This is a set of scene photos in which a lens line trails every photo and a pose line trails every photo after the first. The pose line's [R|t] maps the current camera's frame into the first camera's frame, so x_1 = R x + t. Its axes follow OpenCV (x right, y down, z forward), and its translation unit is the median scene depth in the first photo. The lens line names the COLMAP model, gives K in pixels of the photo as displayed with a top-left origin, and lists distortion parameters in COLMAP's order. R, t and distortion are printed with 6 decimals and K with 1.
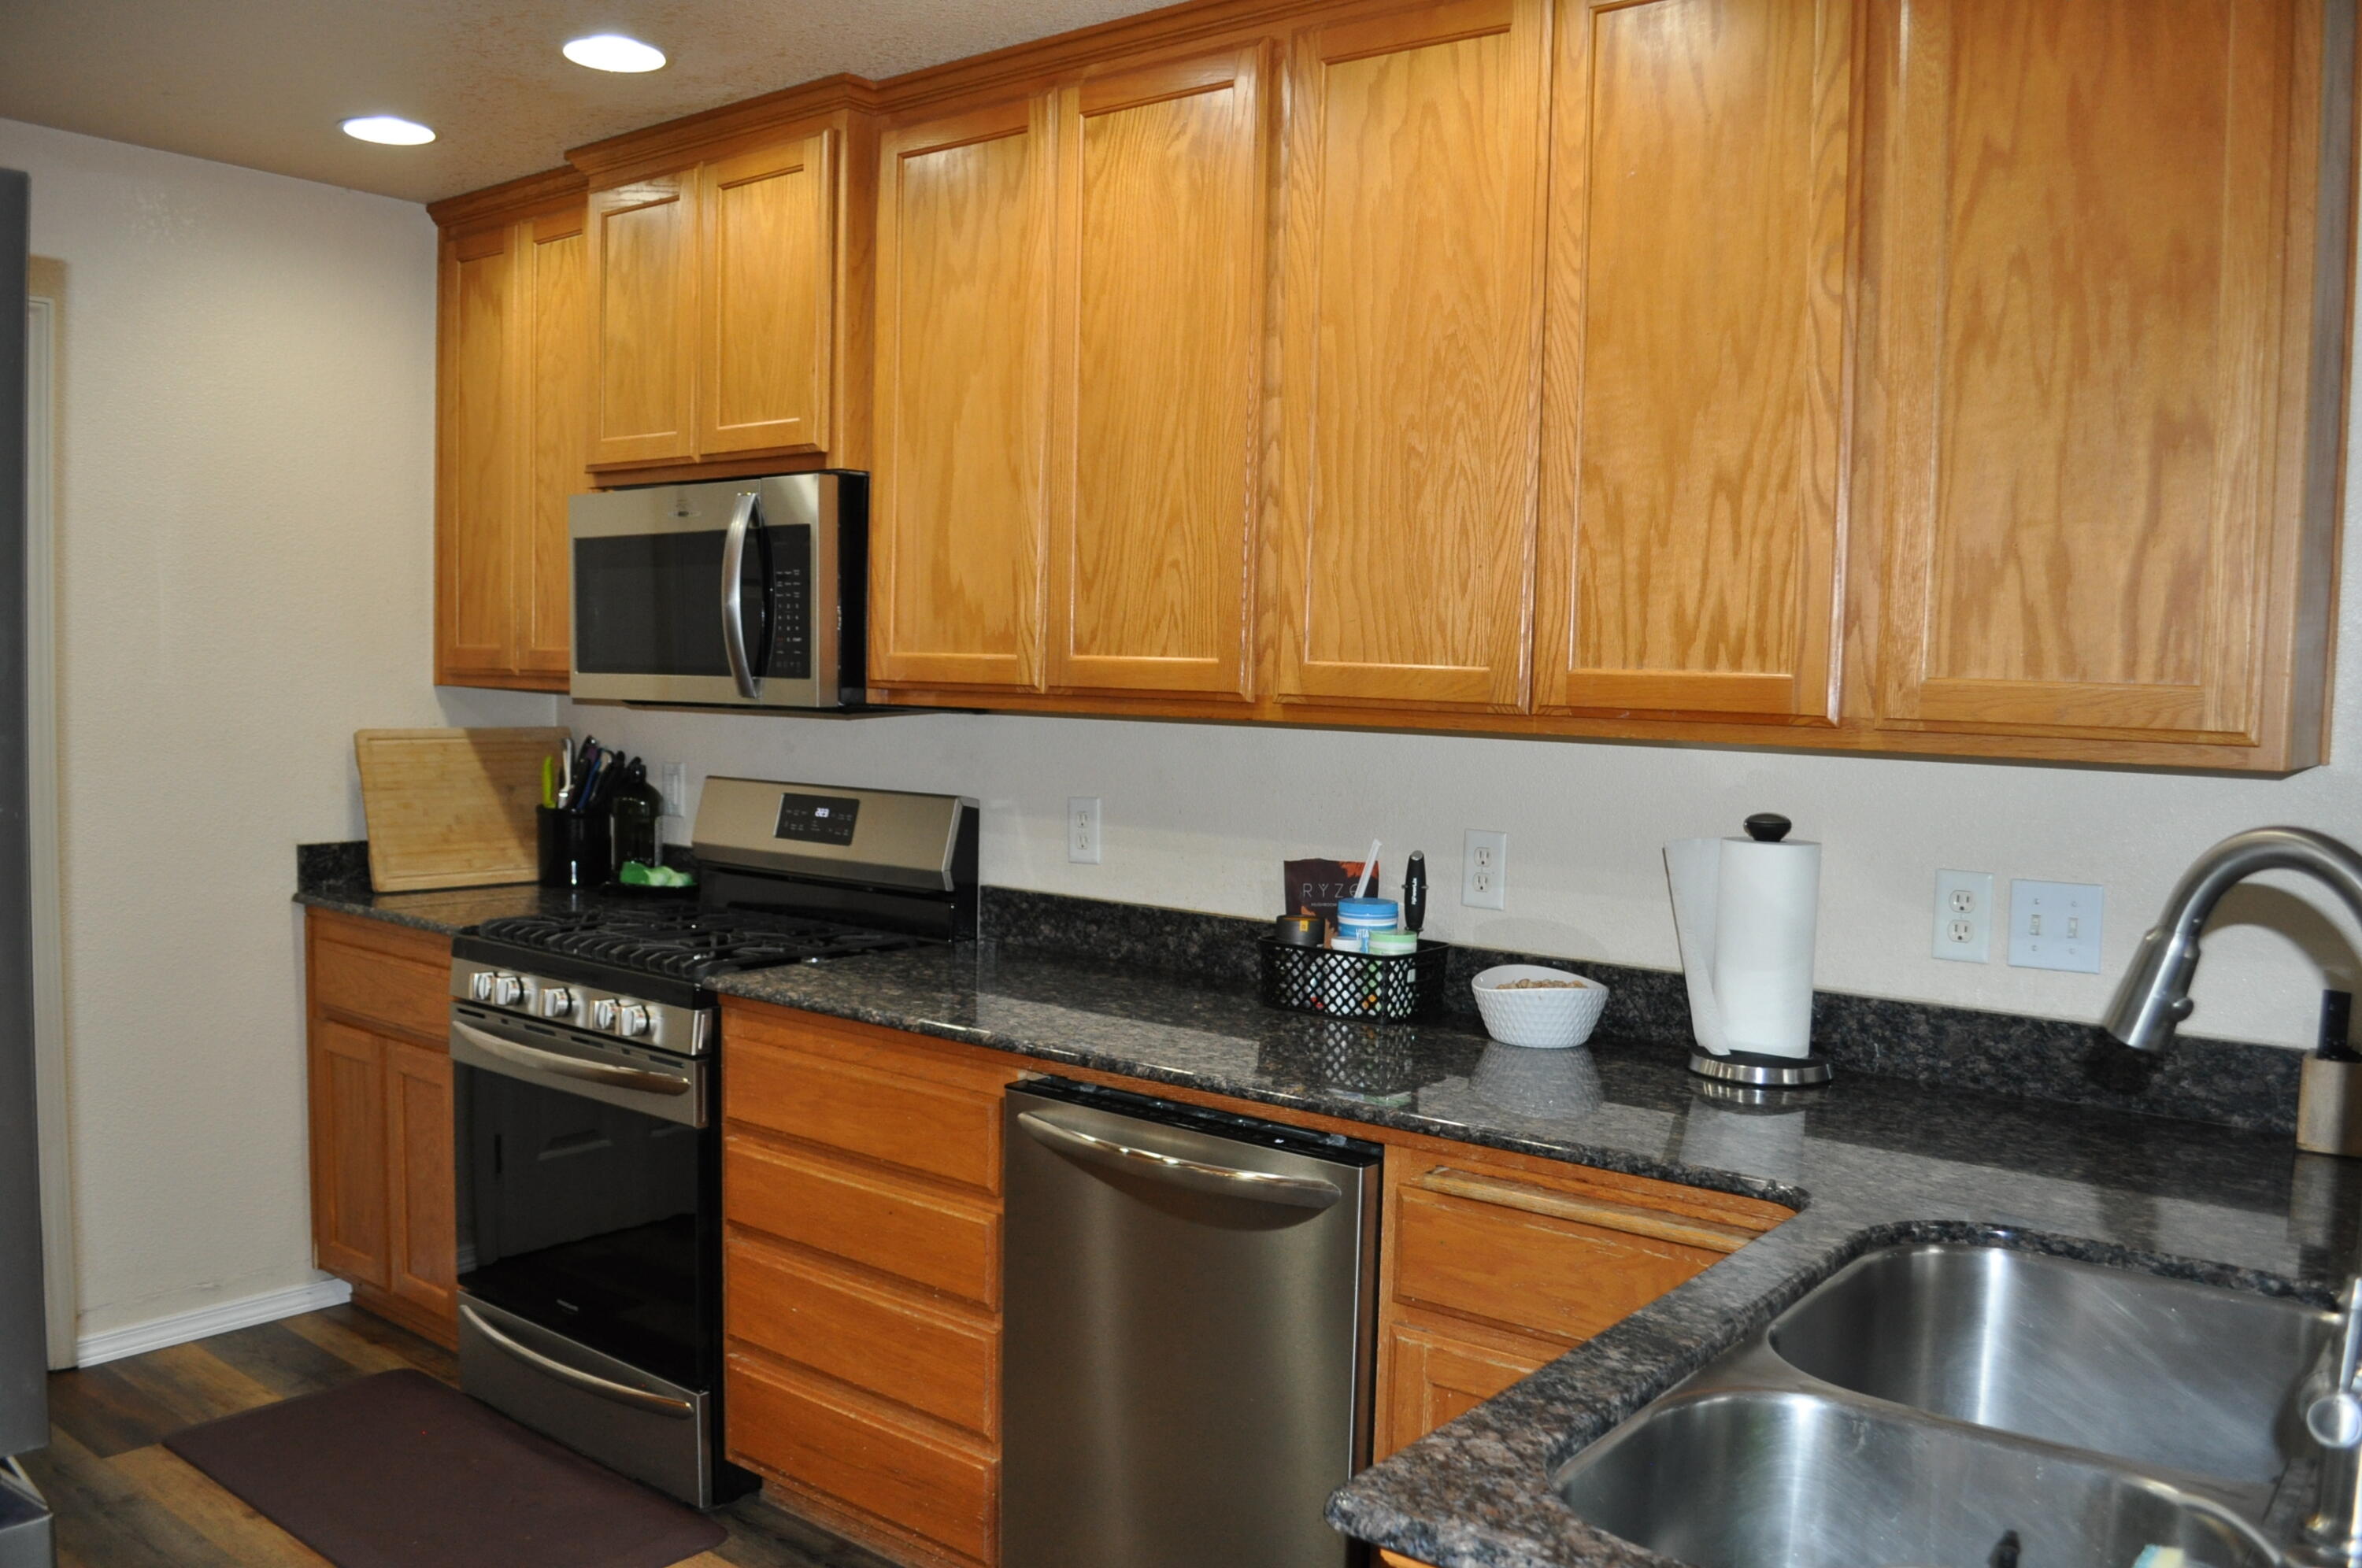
lens RADIAL K [[1848.2, 0, 1239.9], [0, 1848.2, 797.8], [0, 0, 1]] dist [-0.088112, 0.009487]
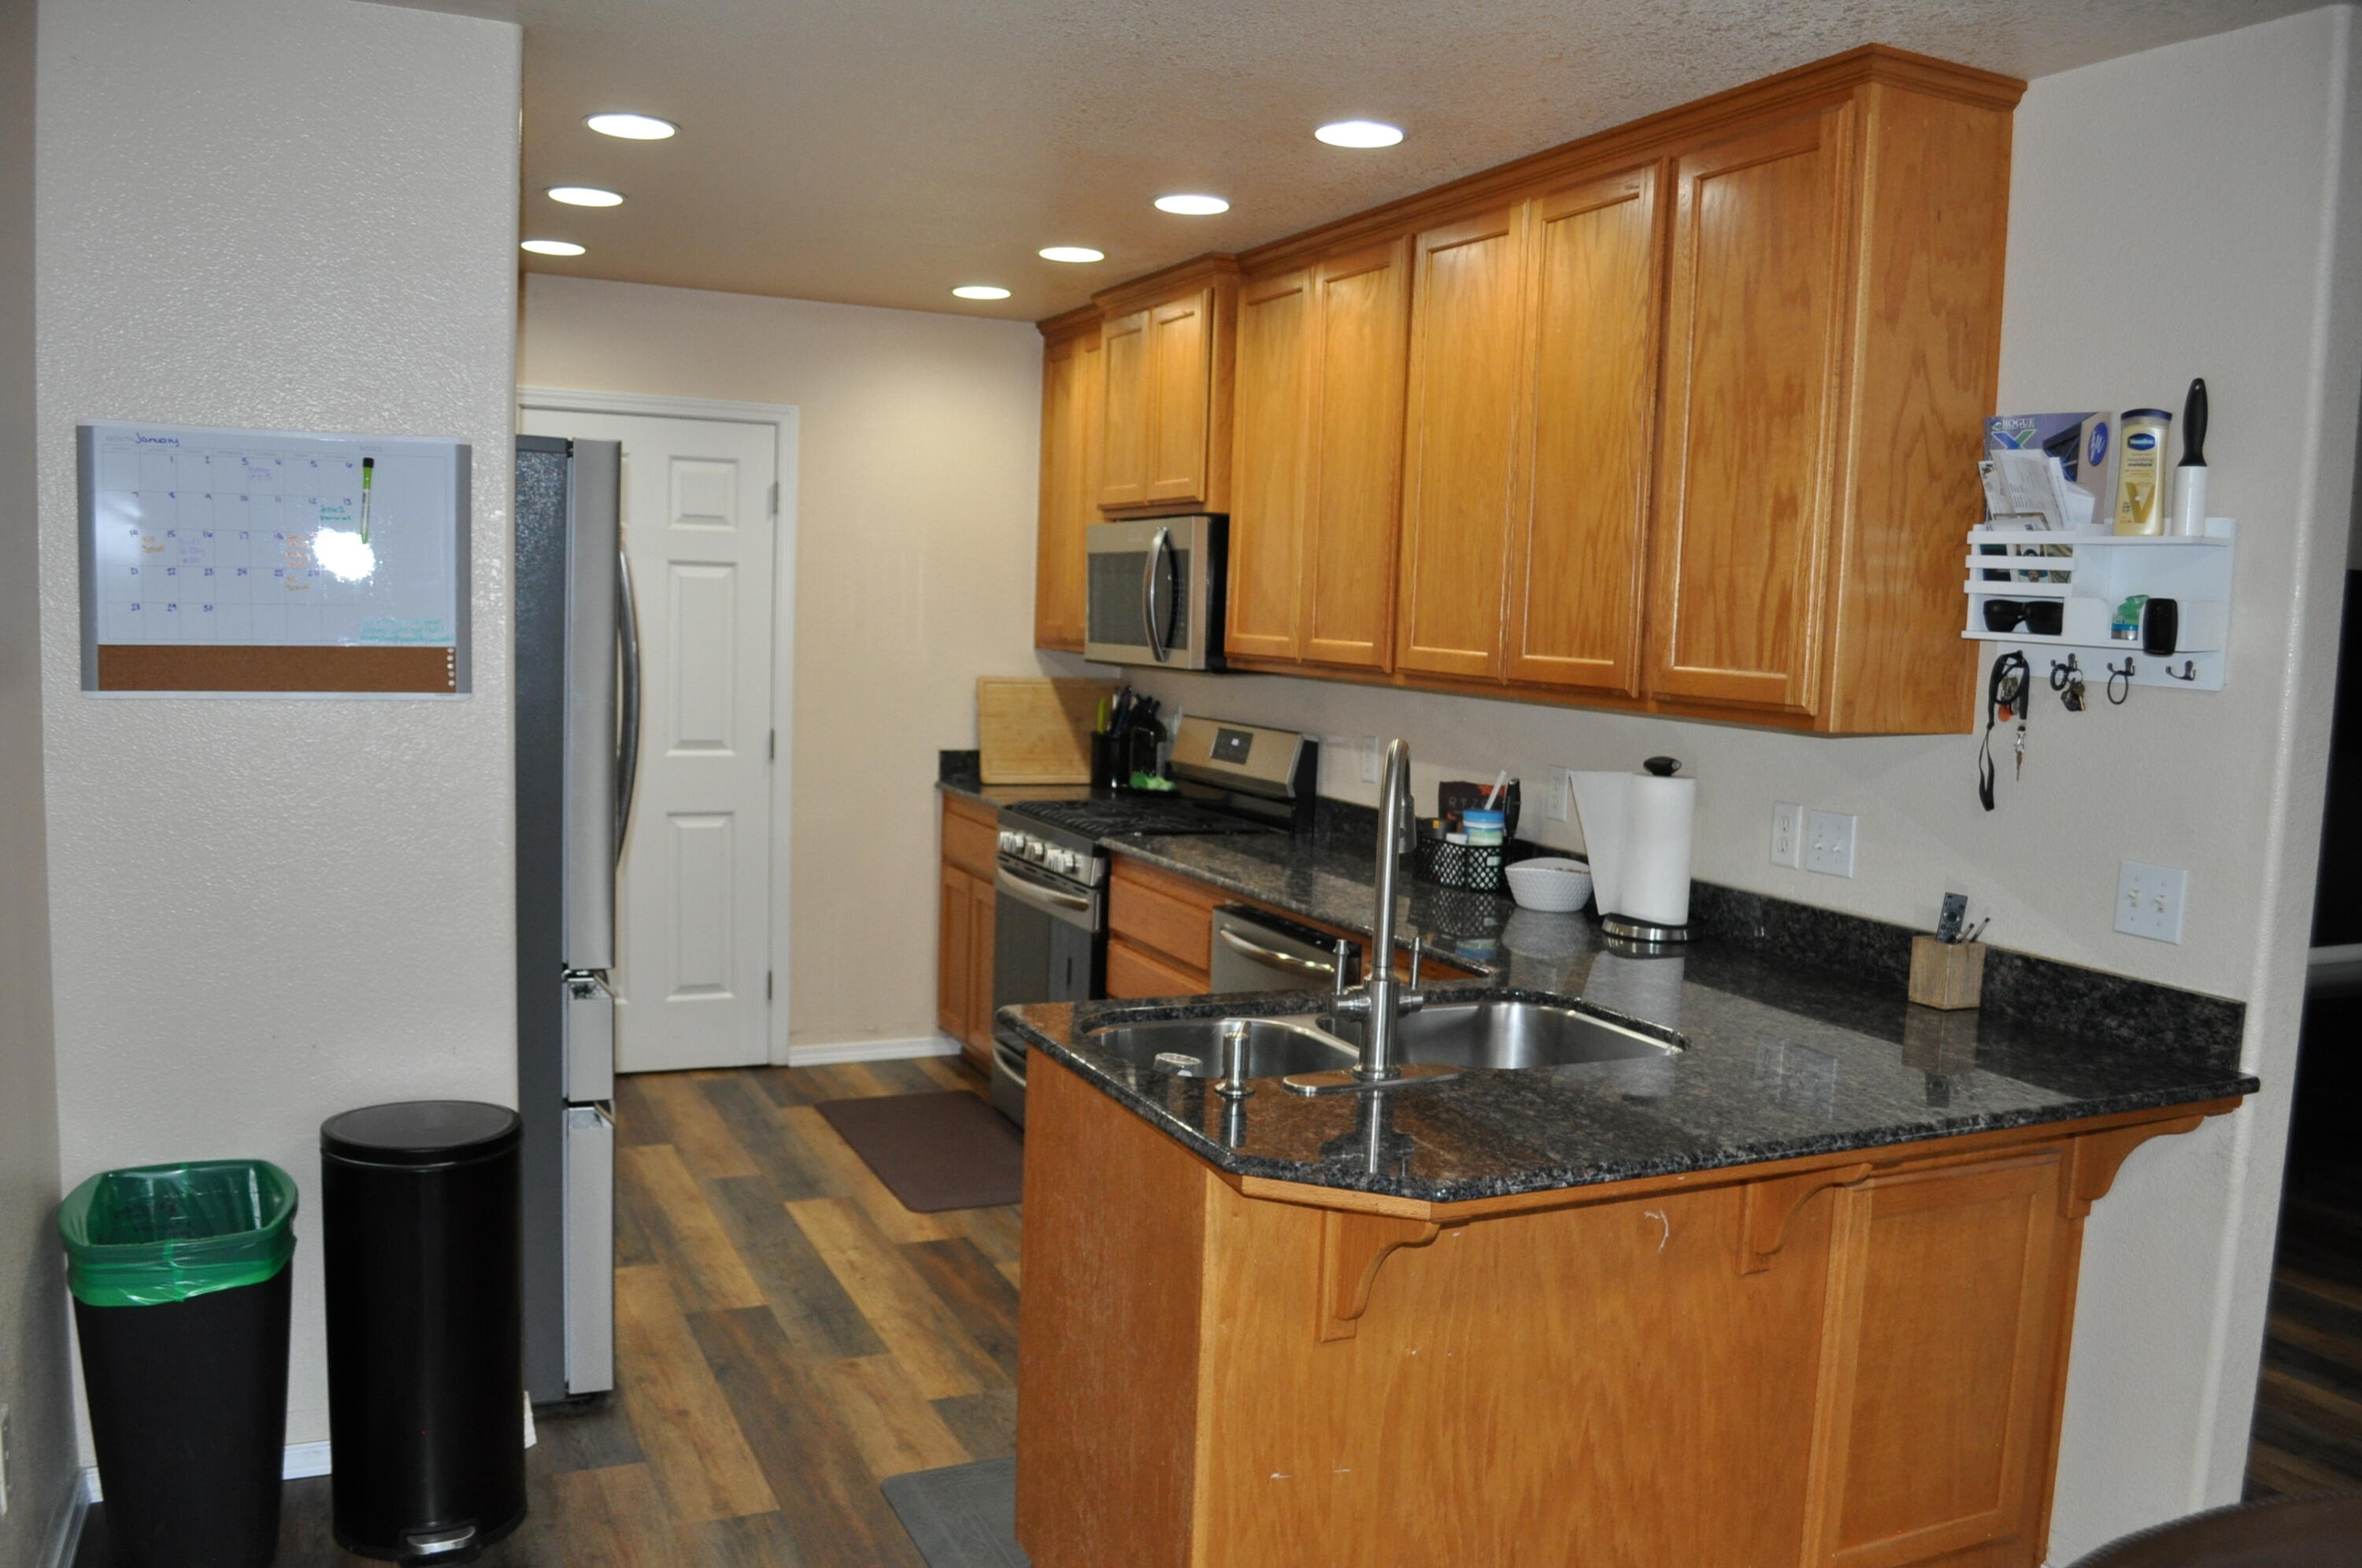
lens RADIAL K [[1848.2, 0, 1239.9], [0, 1848.2, 797.8], [0, 0, 1]] dist [-0.088112, 0.009487]
pose [[0.896101, 0.054576, -0.440481, 0.478759], [-0.046410, 0.998493, 0.029299, 0.010433], [0.441416, -0.005812, 0.897284, -0.351904]]
